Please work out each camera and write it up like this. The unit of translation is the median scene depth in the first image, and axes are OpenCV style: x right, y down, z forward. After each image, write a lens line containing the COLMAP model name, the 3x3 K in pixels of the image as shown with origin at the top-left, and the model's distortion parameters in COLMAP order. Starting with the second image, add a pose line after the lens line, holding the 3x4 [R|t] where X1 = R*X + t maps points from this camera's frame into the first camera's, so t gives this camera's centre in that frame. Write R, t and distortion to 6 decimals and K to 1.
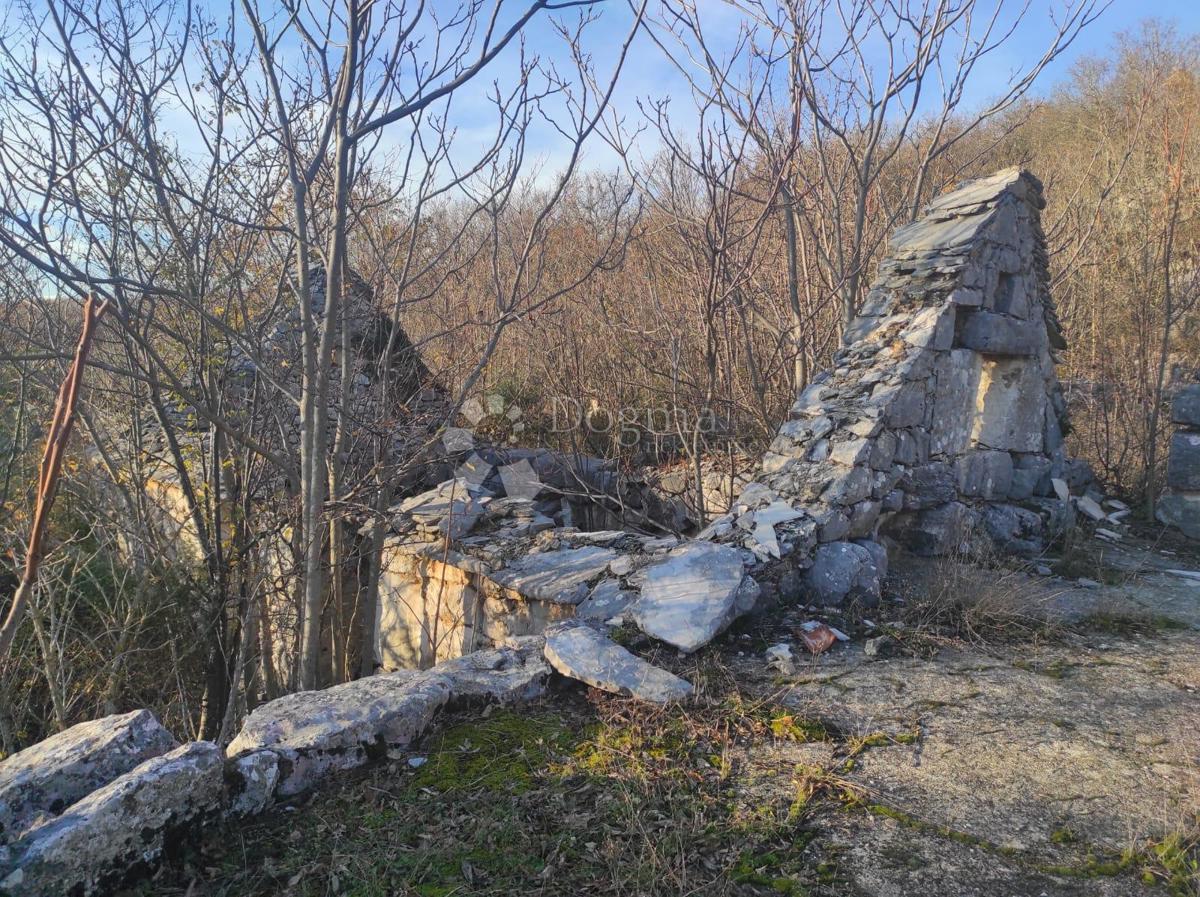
lens RADIAL K [[864.0, 0, 600.0], [0, 864.0, 448.5], [0, 0, 1]] dist [0.039666, -0.048835]
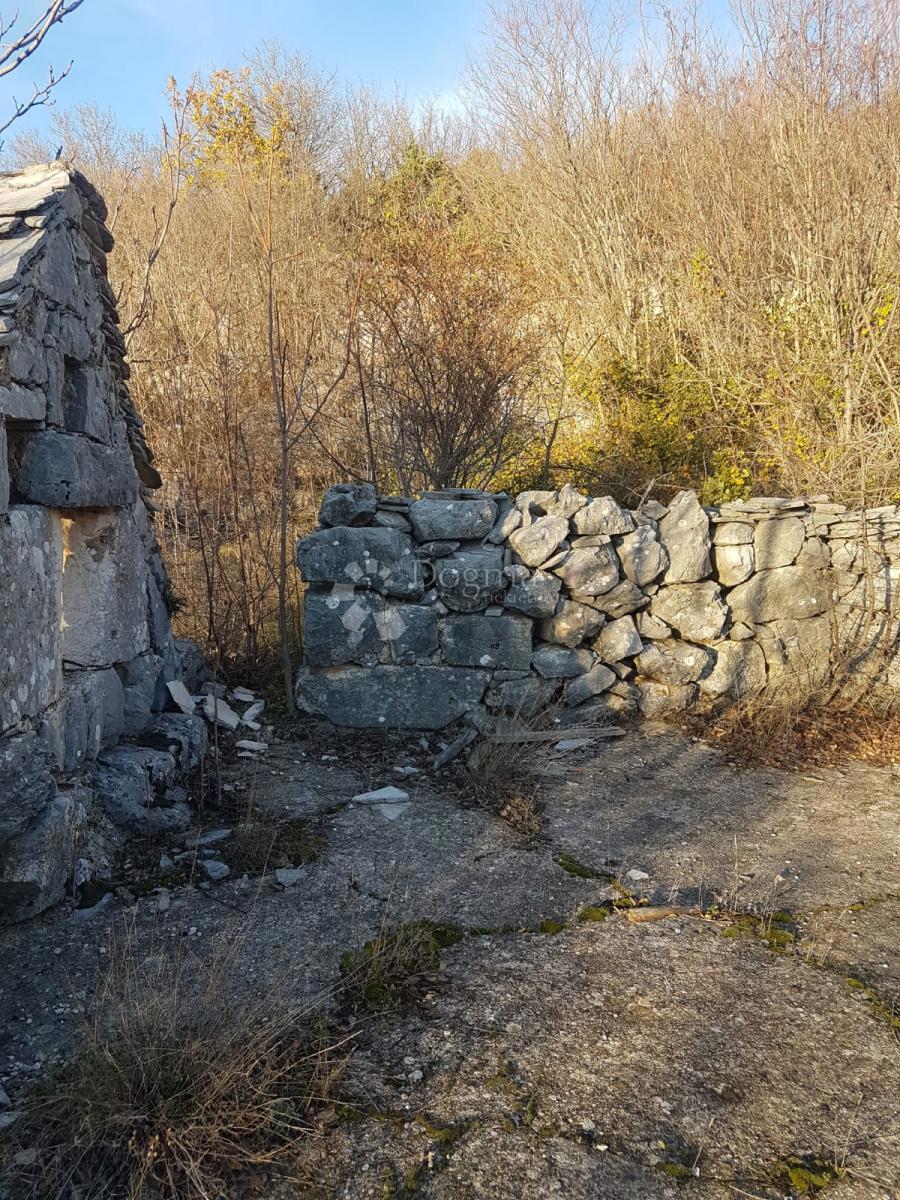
lens RADIAL K [[942.1, 0, 450.0], [0, 942.1, 600.0], [0, 0, 1]] dist [0.050180, -0.070469]
pose [[0.628907, -0.147363, 0.763387, 0.126477], [0.125759, 0.988225, 0.087159, -0.068614], [-0.767242, 0.041188, 0.640034, 0.405928]]
